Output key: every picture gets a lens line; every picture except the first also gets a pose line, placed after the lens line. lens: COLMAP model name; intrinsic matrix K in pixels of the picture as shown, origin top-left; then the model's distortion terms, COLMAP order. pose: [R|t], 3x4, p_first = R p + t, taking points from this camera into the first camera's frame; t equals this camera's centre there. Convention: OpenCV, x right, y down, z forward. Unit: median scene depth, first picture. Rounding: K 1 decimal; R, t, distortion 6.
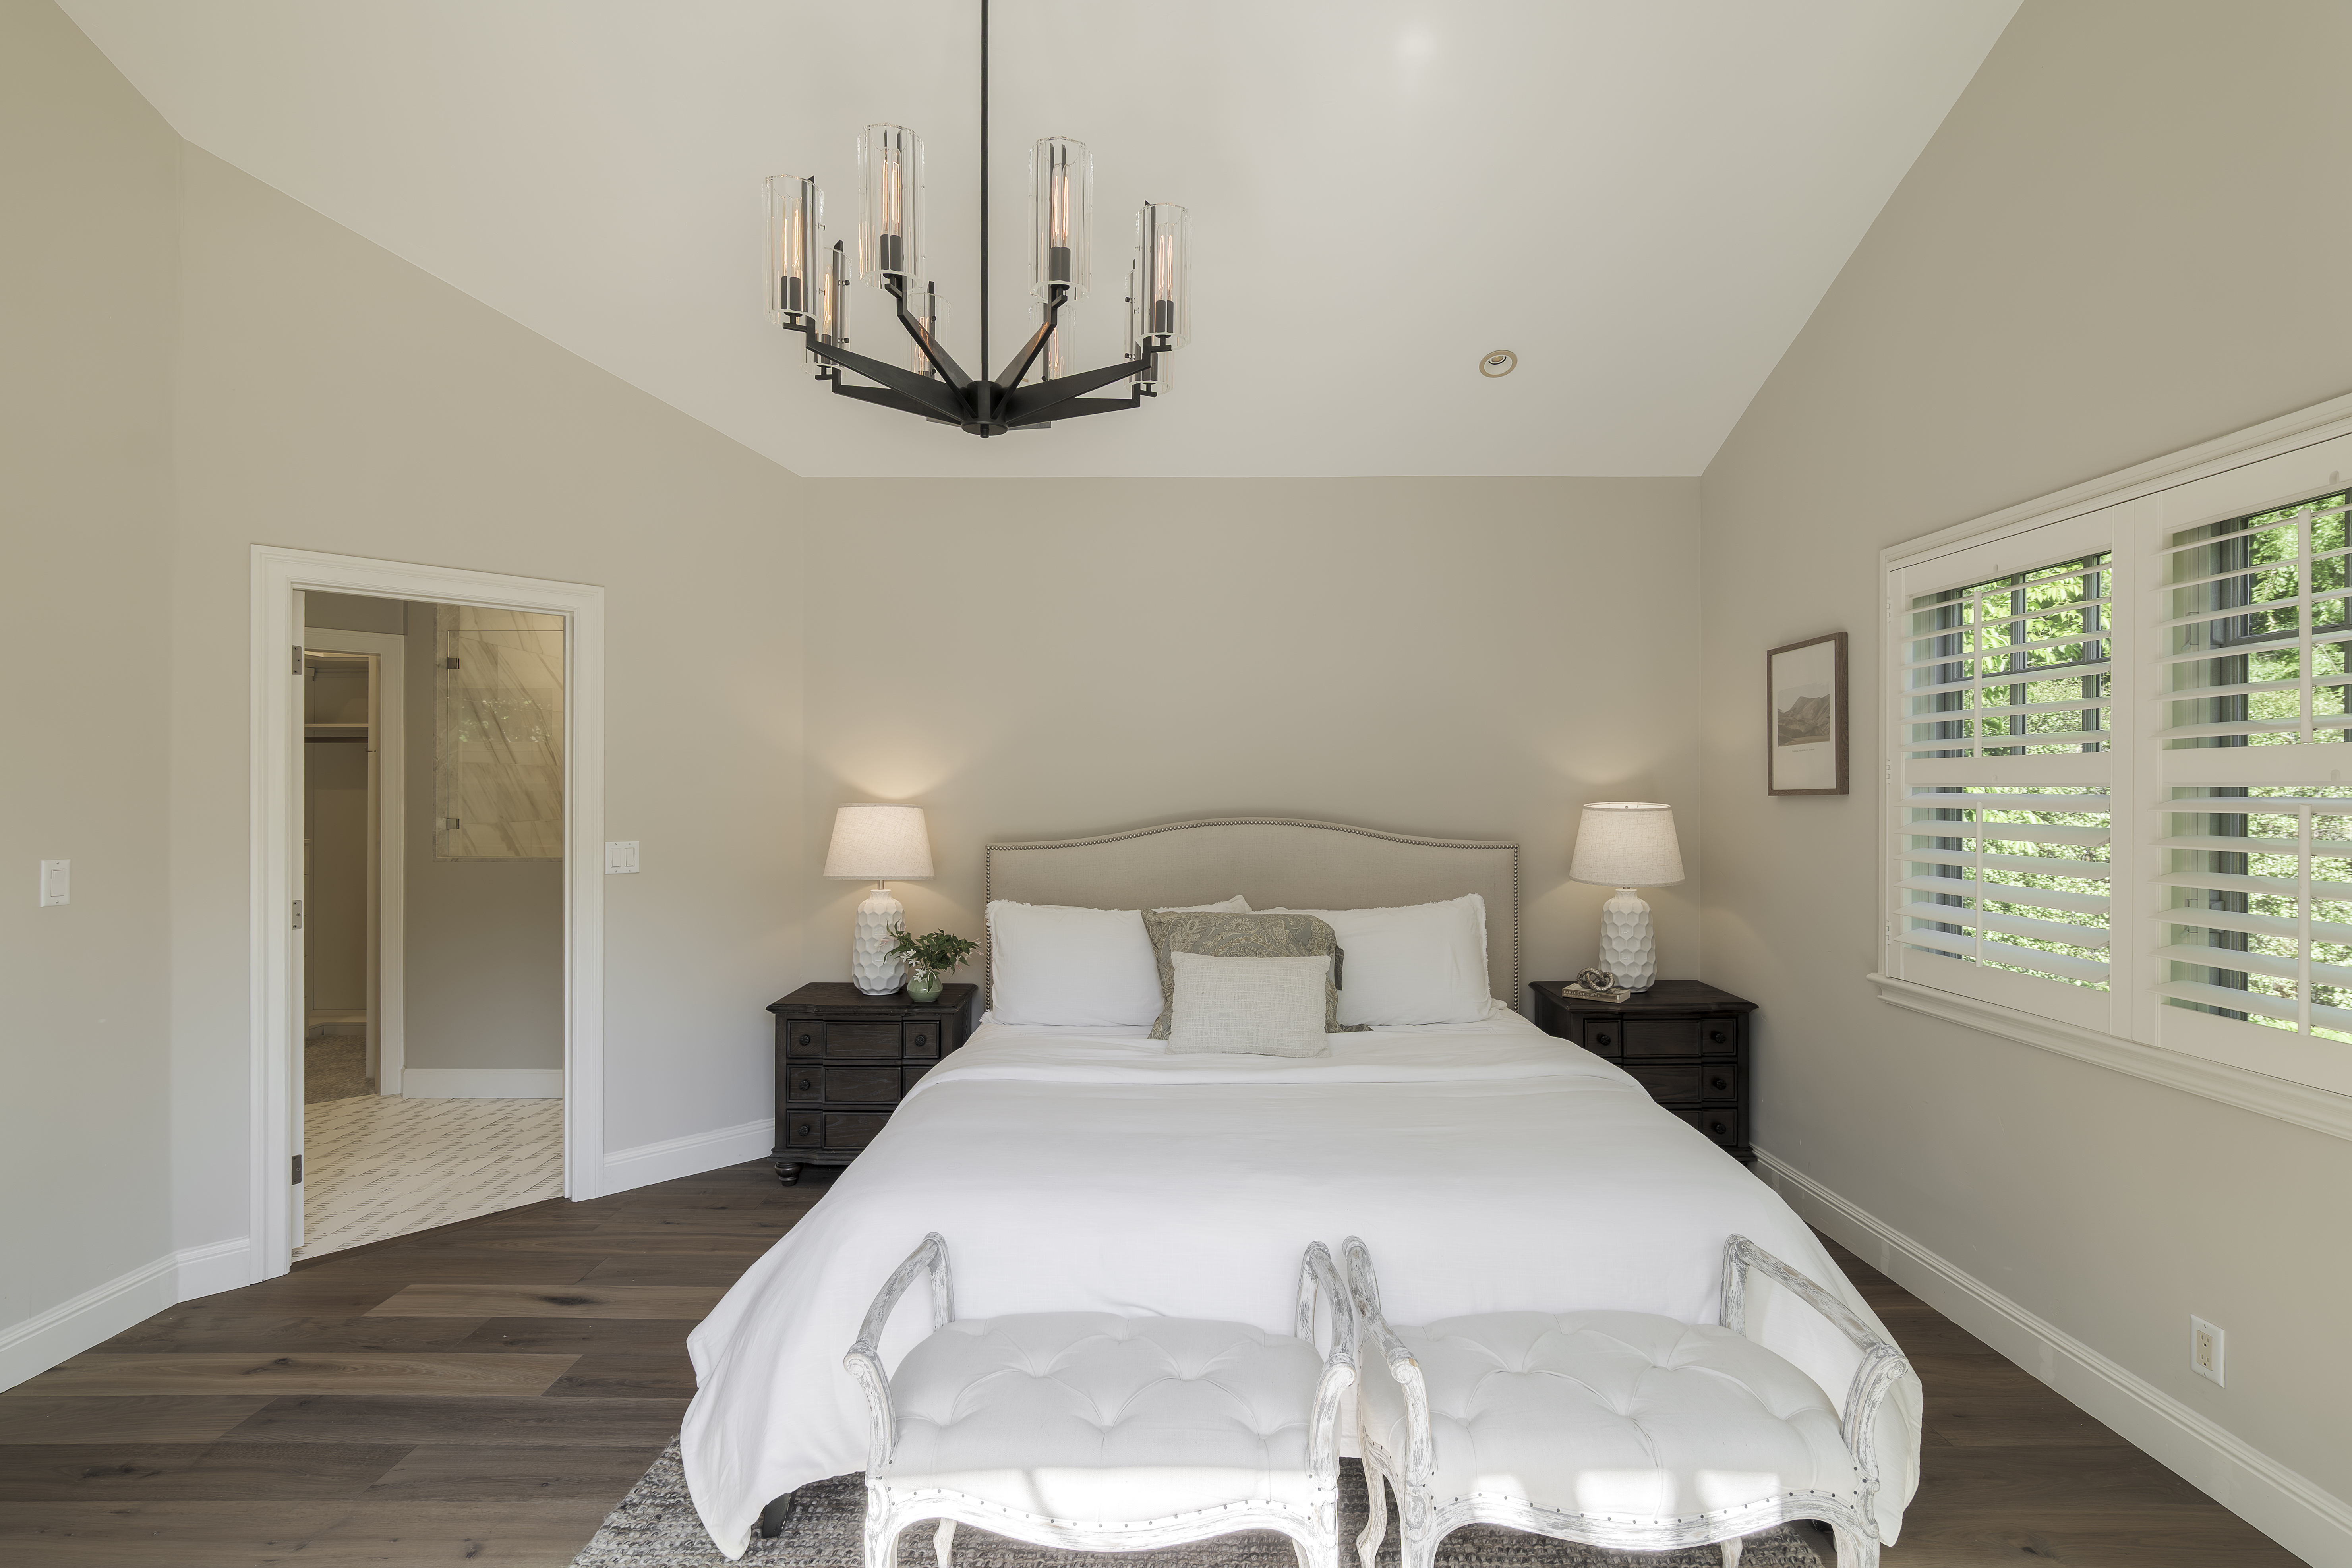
lens RADIAL K [[1101.8, 0, 1171.4], [0, 1101.8, 785.5], [0, 0, 1]] dist [-0.011891, 0.006683]
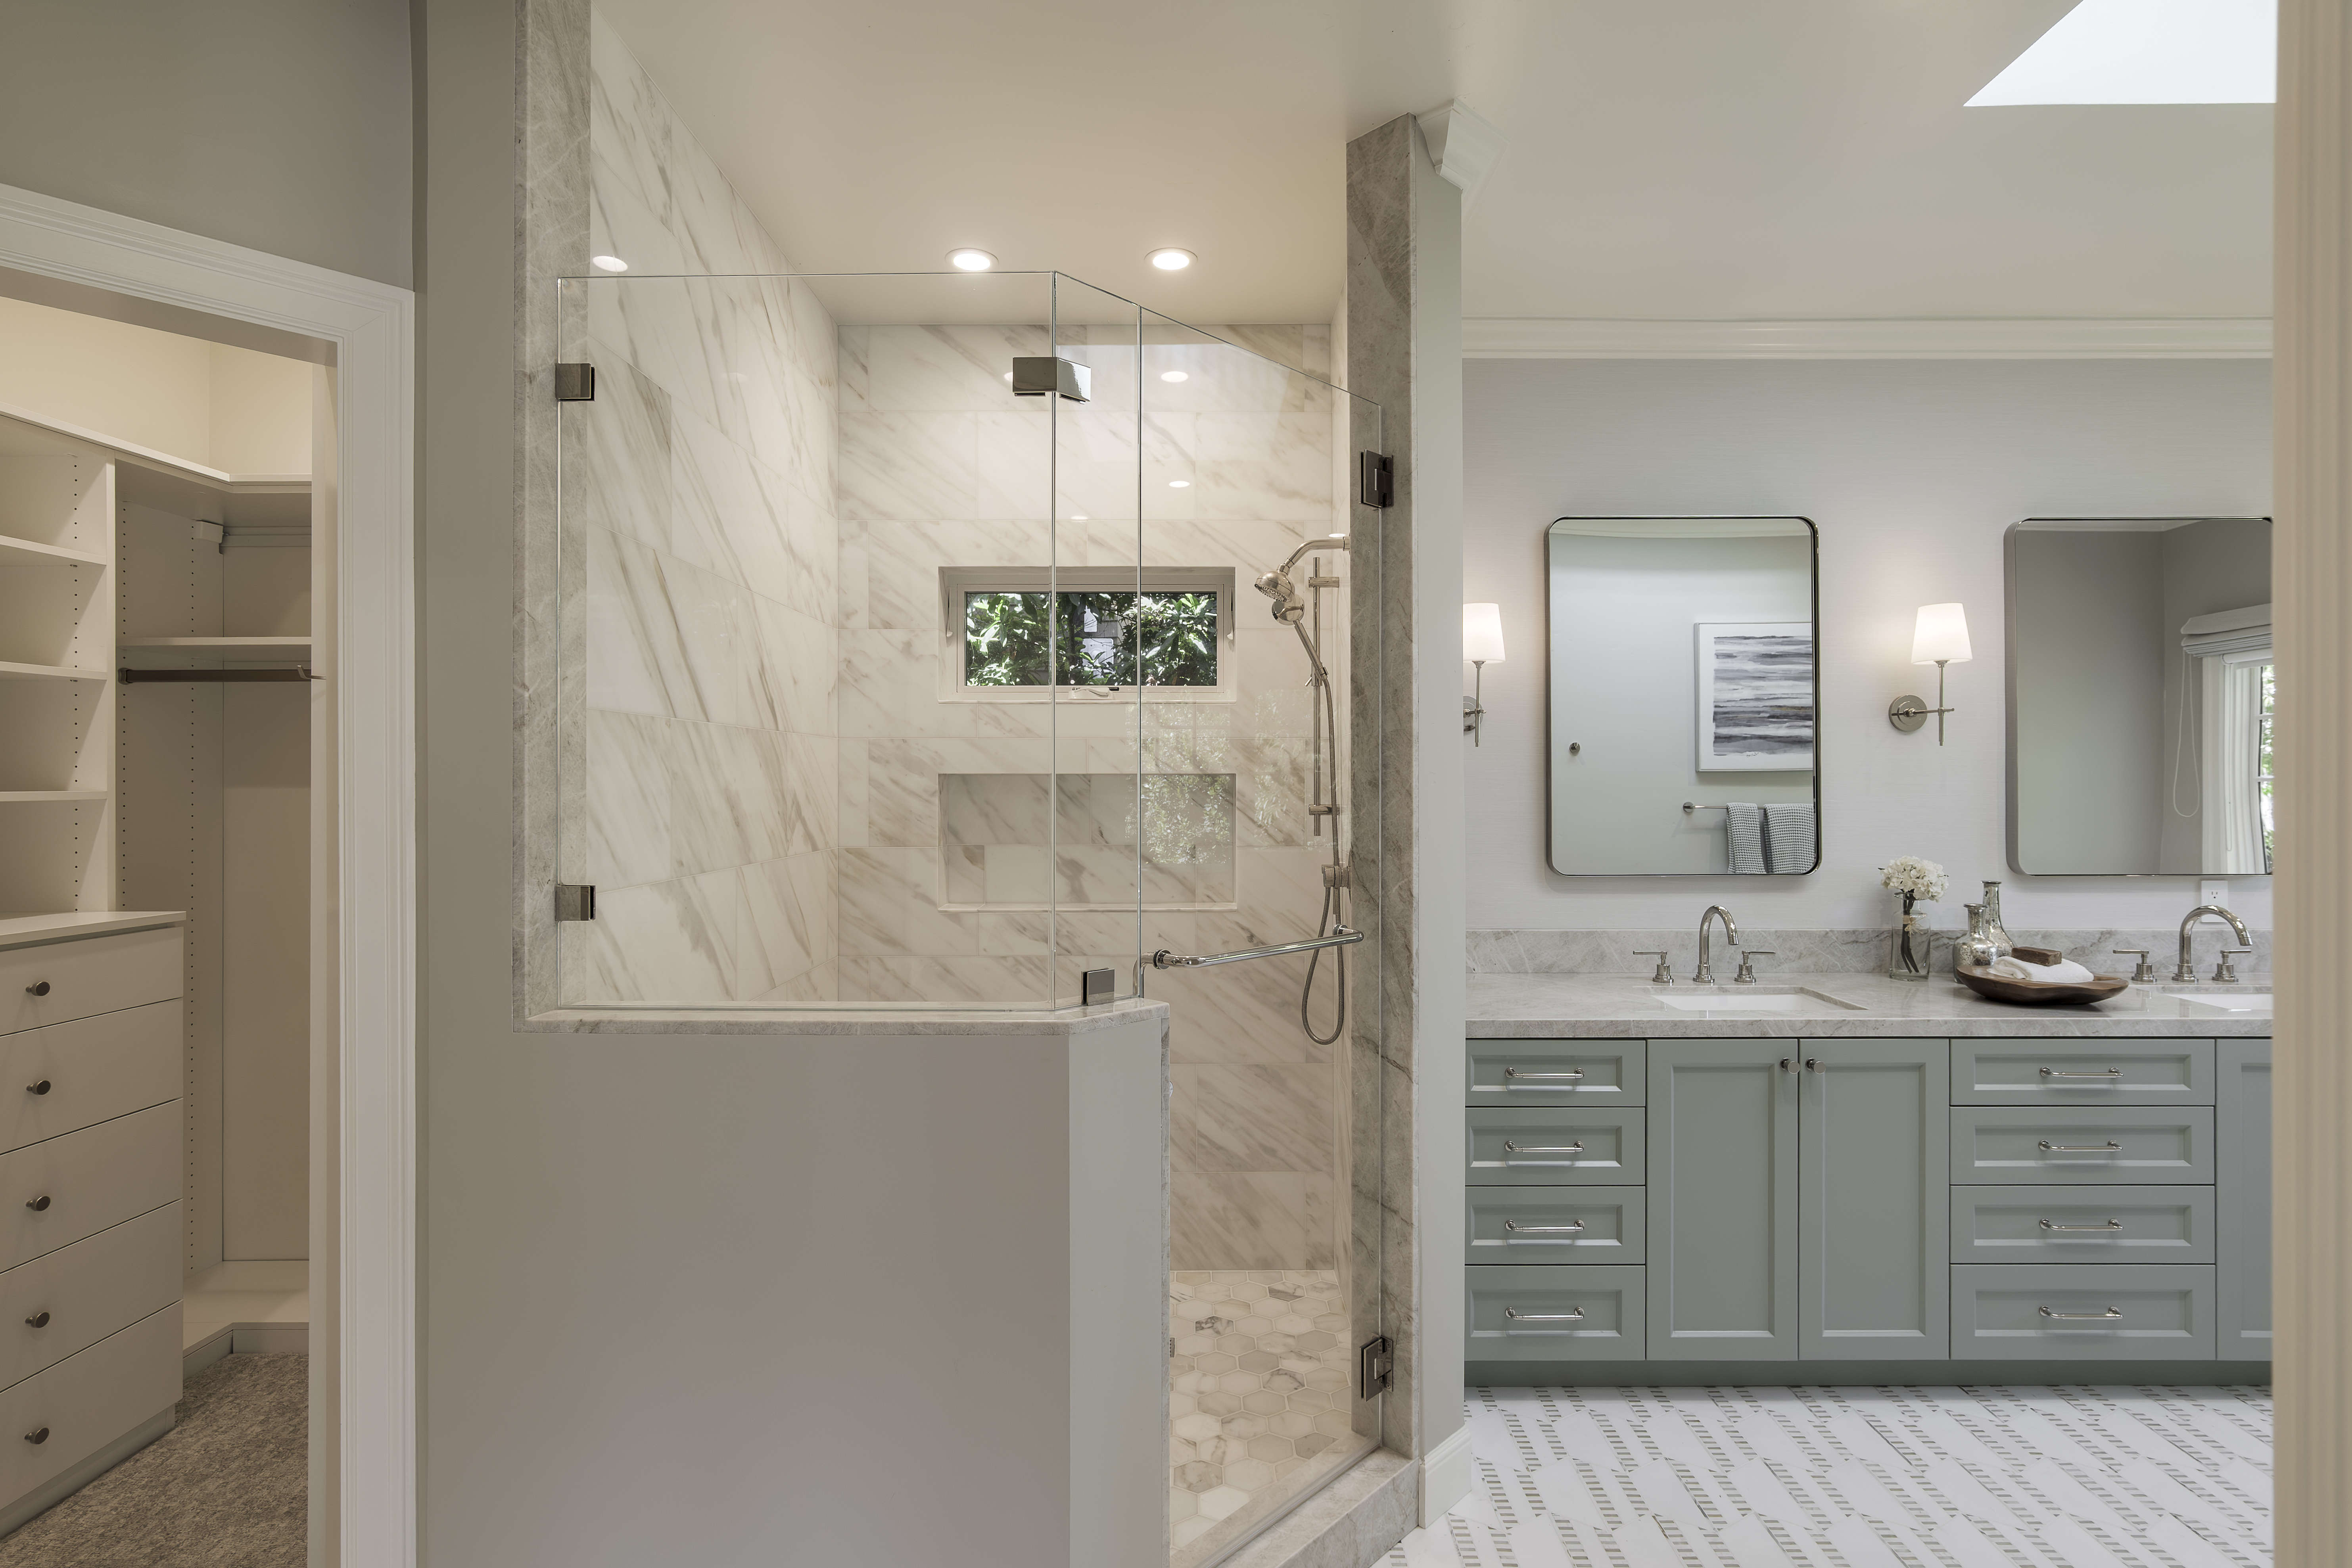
lens RADIAL K [[1101.9, 0, 1182.7], [0, 1101.9, 776.4], [0, 0, 1]] dist [-0.011891, 0.006683]
pose [[0.999634, -0.001415, 0.027021, -0.492955], [0.001349, 0.999996, 0.002447, -0.001060], [-0.027025, -0.002410, 0.999632, 0.688354]]
